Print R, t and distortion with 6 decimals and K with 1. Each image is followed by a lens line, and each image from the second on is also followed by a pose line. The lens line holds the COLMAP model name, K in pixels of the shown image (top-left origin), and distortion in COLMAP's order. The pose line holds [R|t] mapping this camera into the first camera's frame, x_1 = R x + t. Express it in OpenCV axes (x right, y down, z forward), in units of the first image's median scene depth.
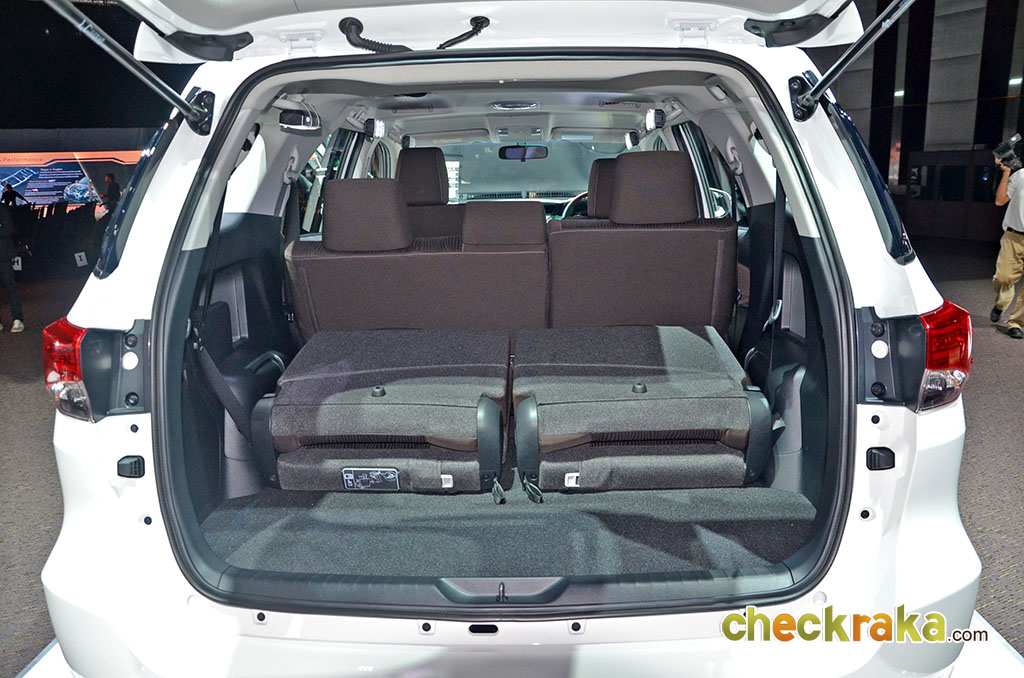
lens RADIAL K [[750.9, 0, 512.0], [0, 750.9, 339.0], [0, 0, 1]] dist [-0.195670, 0.124284]
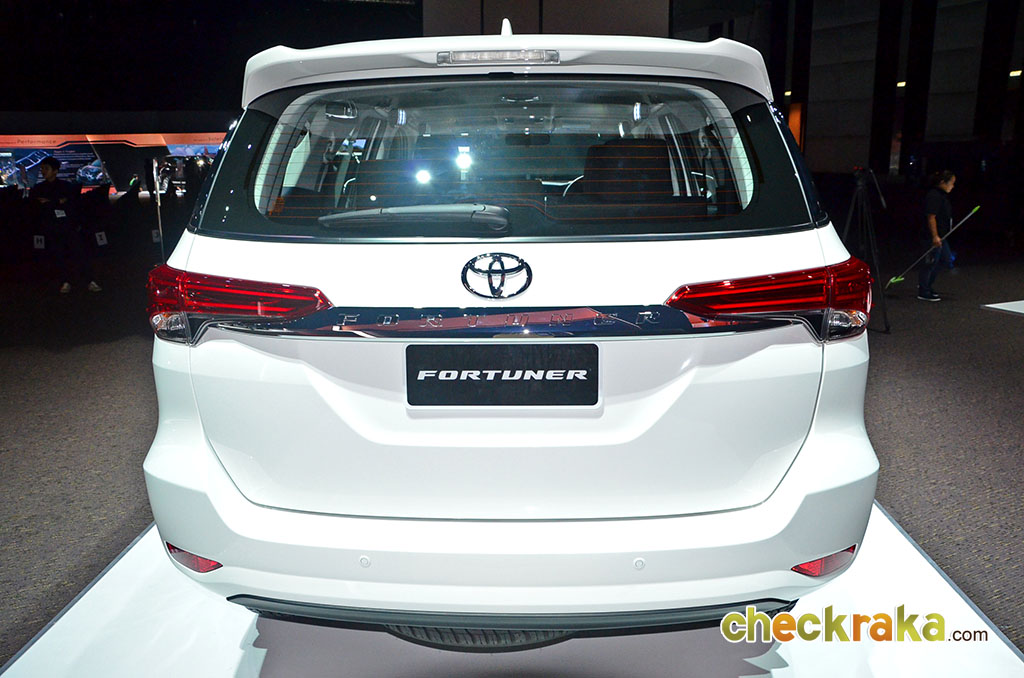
lens RADIAL K [[750.9, 0, 512.0], [0, 750.9, 339.0], [0, 0, 1]] dist [-0.195670, 0.124284]
pose [[0.999902, 0.011424, -0.008117, 0.004026], [-0.011276, 0.999773, 0.018058, 0.032165], [0.008322, -0.017965, 0.999804, -0.130379]]
